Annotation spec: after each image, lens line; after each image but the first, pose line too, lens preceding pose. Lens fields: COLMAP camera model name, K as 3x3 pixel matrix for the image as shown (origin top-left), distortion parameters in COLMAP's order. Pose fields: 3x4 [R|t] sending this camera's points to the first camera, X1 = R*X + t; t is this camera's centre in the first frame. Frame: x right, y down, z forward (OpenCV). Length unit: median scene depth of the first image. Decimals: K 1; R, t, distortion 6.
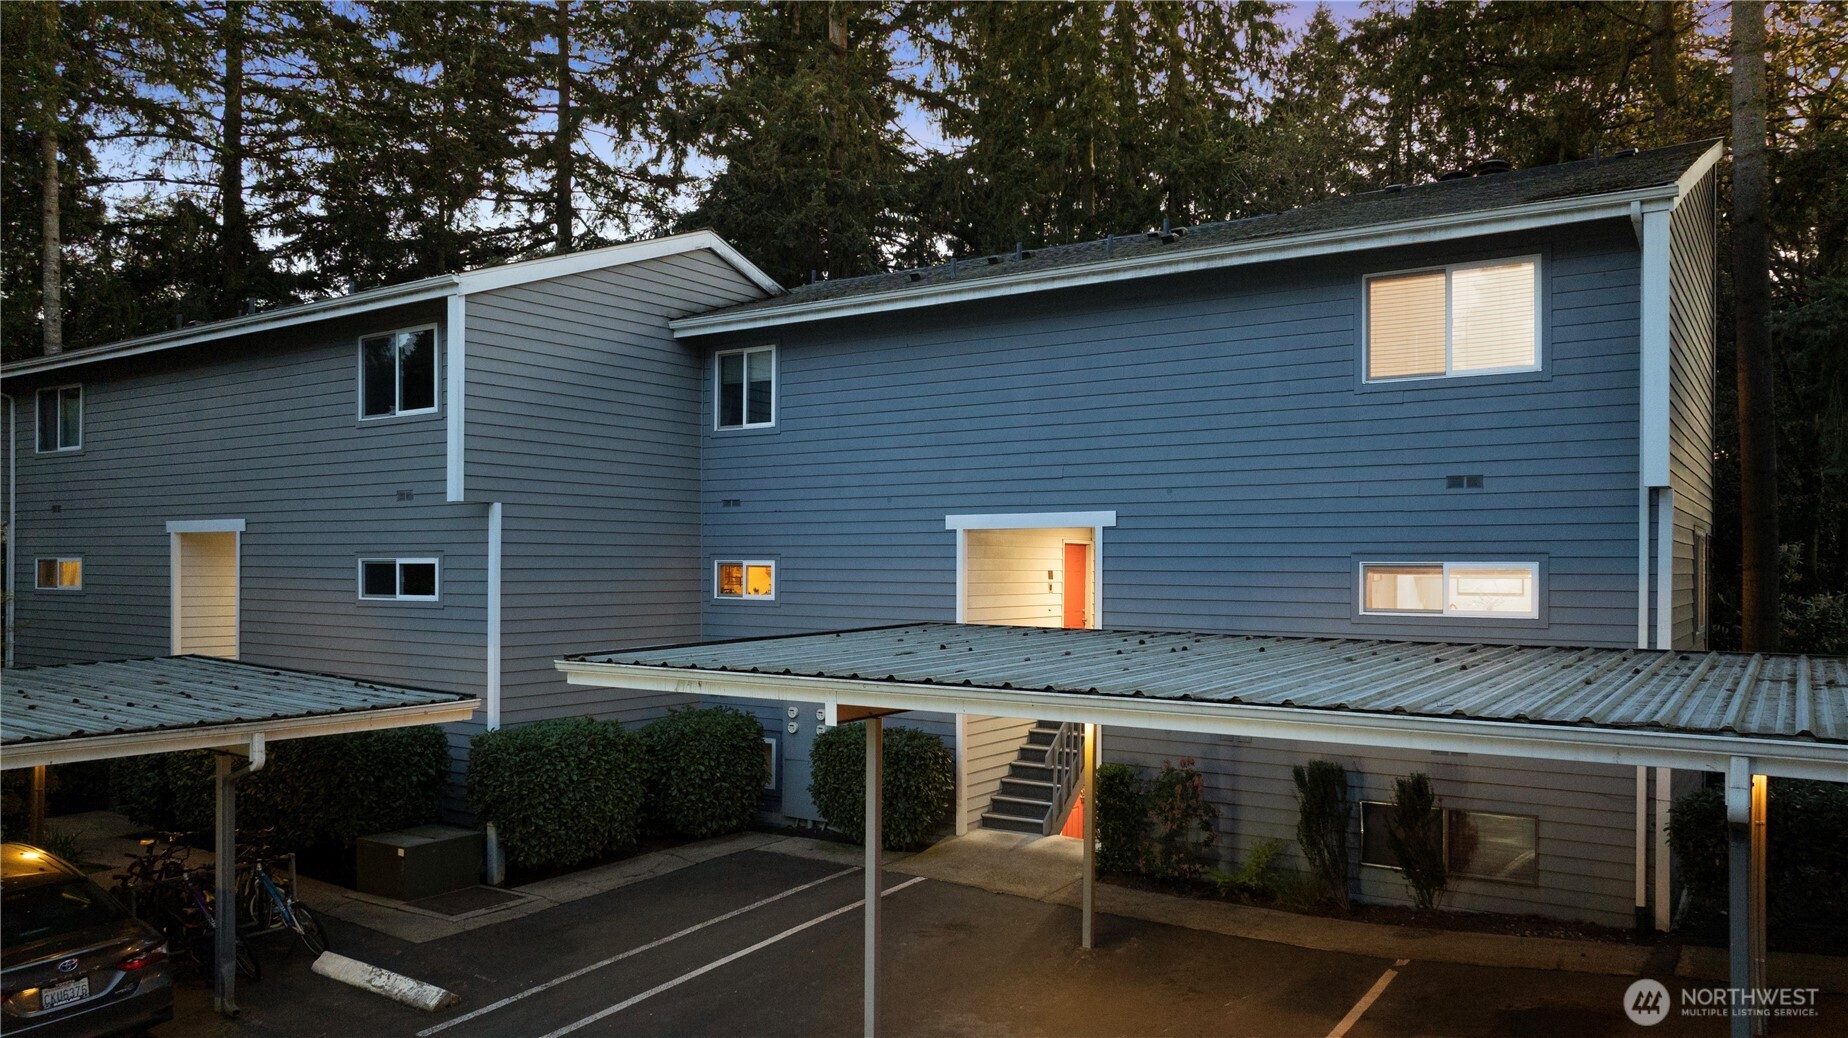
lens RADIAL K [[1330.7, 0, 881.1], [0, 1330.7, 563.2], [0, 0, 1]] dist [-0.004539, -0.001695]
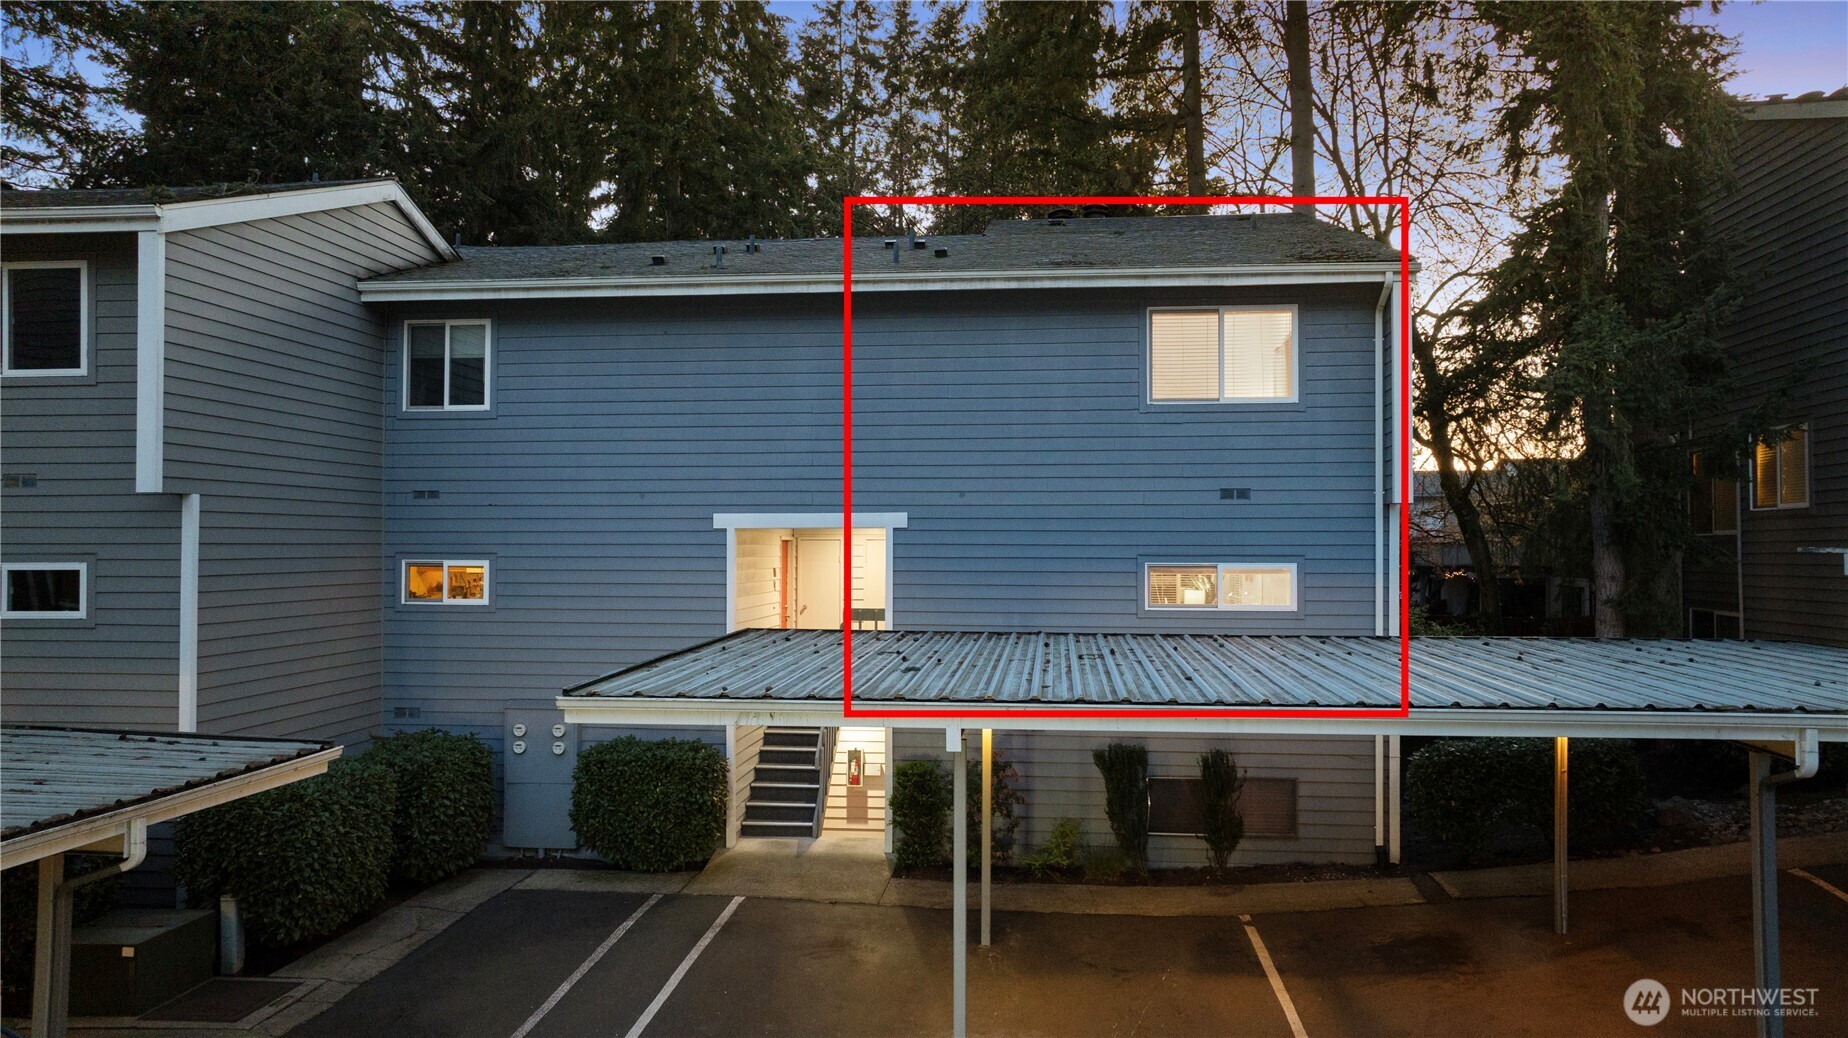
lens RADIAL K [[1328.2, 0, 924.0], [0, 1328.2, 519.0], [0, 0, 1]] dist [-0.008203, -0.003215]
pose [[0.879365, 0.006445, 0.476105, -0.314585], [0.001513, 0.999866, -0.016329, -0.018713], [-0.476146, 0.015080, 0.879237, 0.100241]]
